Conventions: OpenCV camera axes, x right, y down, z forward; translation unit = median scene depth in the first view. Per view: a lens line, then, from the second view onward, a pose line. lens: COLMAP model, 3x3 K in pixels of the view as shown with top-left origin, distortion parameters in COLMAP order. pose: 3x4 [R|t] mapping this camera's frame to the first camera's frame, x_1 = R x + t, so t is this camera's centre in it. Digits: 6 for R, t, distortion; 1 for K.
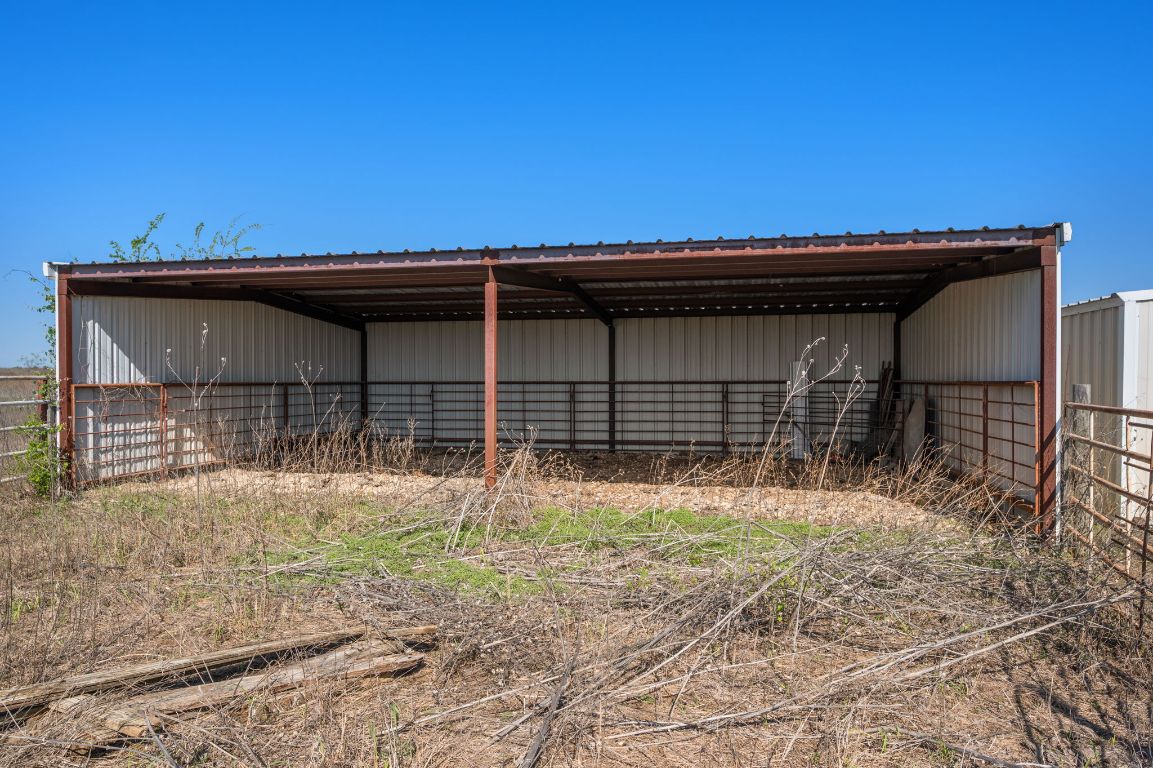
lens RADIAL K [[735.9, 0, 576.5], [0, 735.9, 384.0], [0, 0, 1]] dist [-0.008648, -0.000502]
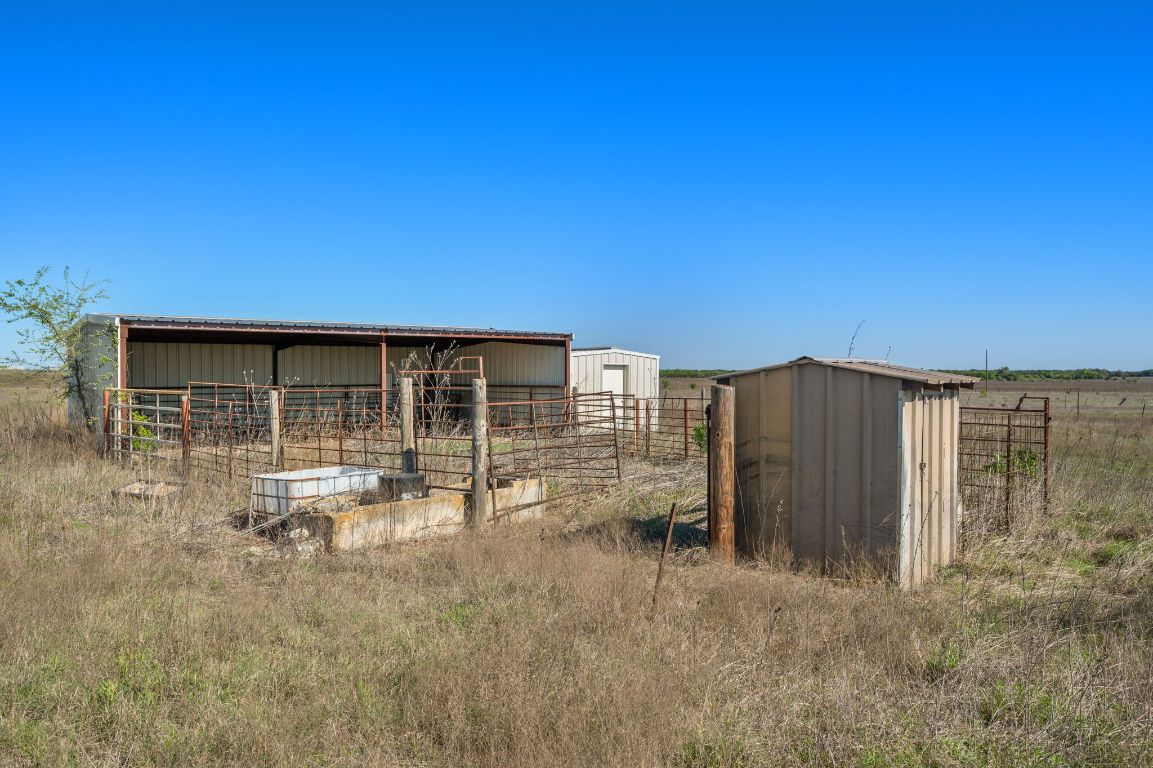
lens RADIAL K [[735.9, 0, 576.5], [0, 735.9, 384.0], [0, 0, 1]] dist [-0.008648, -0.000502]
pose [[0.666326, -0.010144, 0.745592, -1.246382], [0.013246, 0.999911, 0.001767, -0.009568], [-0.745543, 0.008698, 0.666401, -0.819293]]
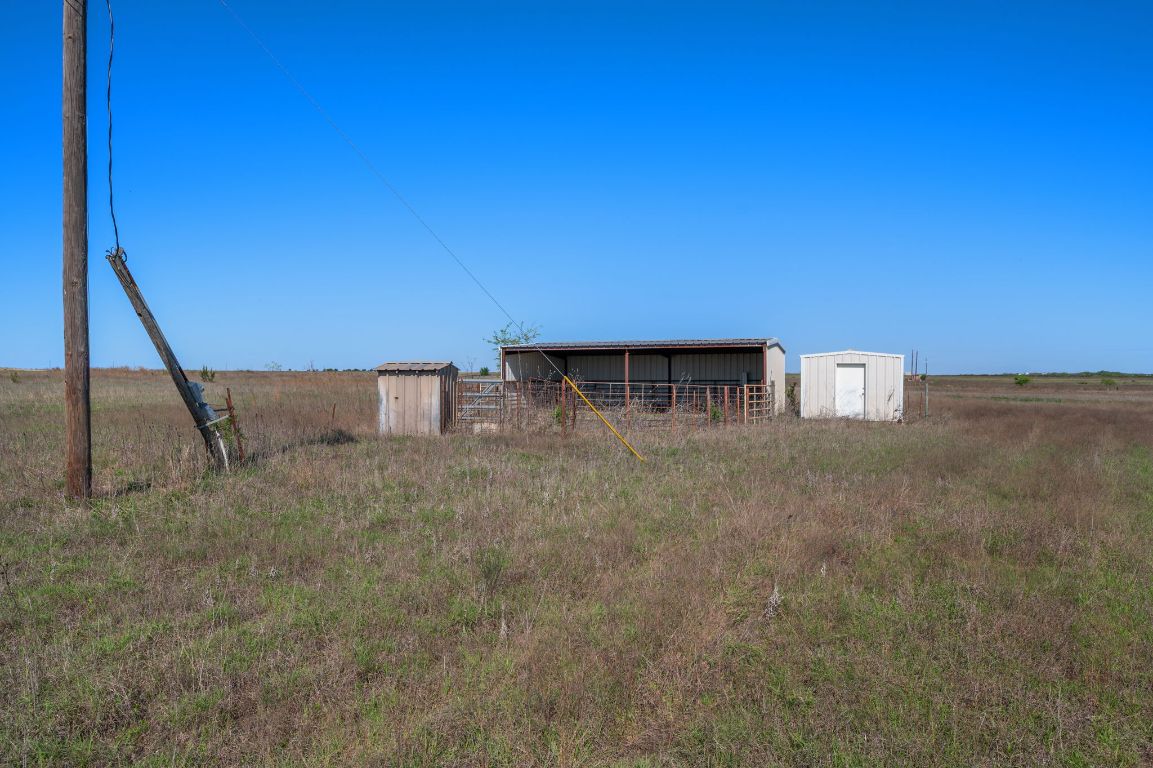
lens RADIAL K [[735.9, 0, 576.5], [0, 735.9, 384.0], [0, 0, 1]] dist [-0.008648, -0.000502]
pose [[0.988415, -0.001170, -0.151774, 0.177127], [0.002227, 0.999974, 0.006793, -0.008474], [0.151762, -0.007053, 0.988392, -2.466233]]
